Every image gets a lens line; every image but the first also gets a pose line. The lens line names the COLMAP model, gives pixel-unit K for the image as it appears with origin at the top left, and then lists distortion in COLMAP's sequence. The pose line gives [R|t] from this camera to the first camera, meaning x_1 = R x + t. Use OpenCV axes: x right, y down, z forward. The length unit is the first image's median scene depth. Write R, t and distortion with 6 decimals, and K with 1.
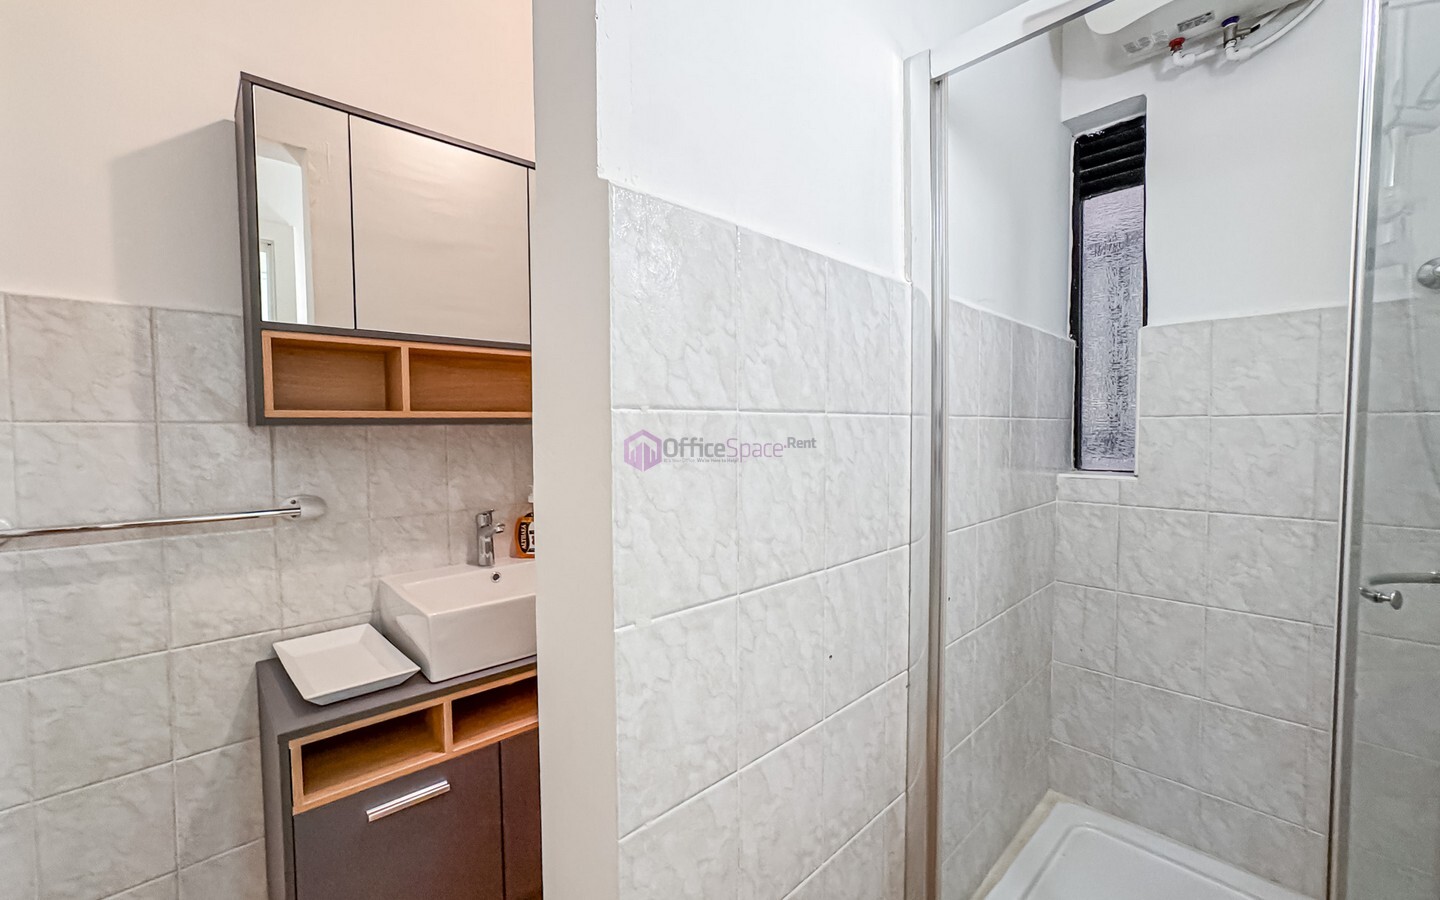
lens RADIAL K [[597.2, 0, 720.3], [0, 597.2, 453.1], [0, 0, 1]] dist [-0.042995, 0.019950]
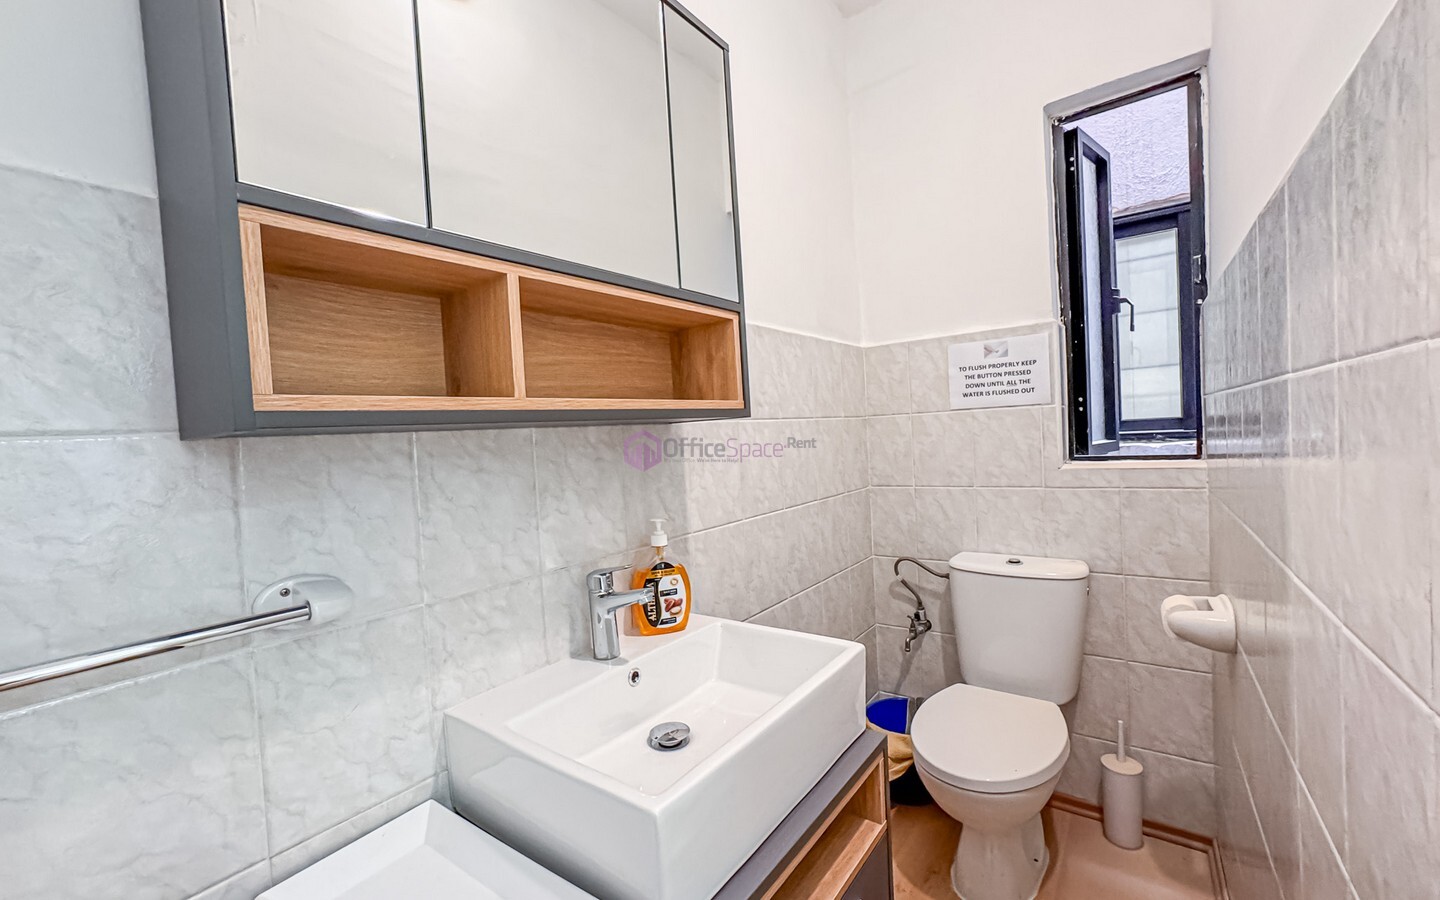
lens RADIAL K [[597.2, 0, 720.3], [0, 597.2, 453.1], [0, 0, 1]] dist [-0.042995, 0.019950]
pose [[0.982555, -0.050698, 0.178927, -0.432985], [0.053008, 0.998561, -0.008154, -0.008351], [-0.178256, 0.017496, 0.983829, 0.434574]]
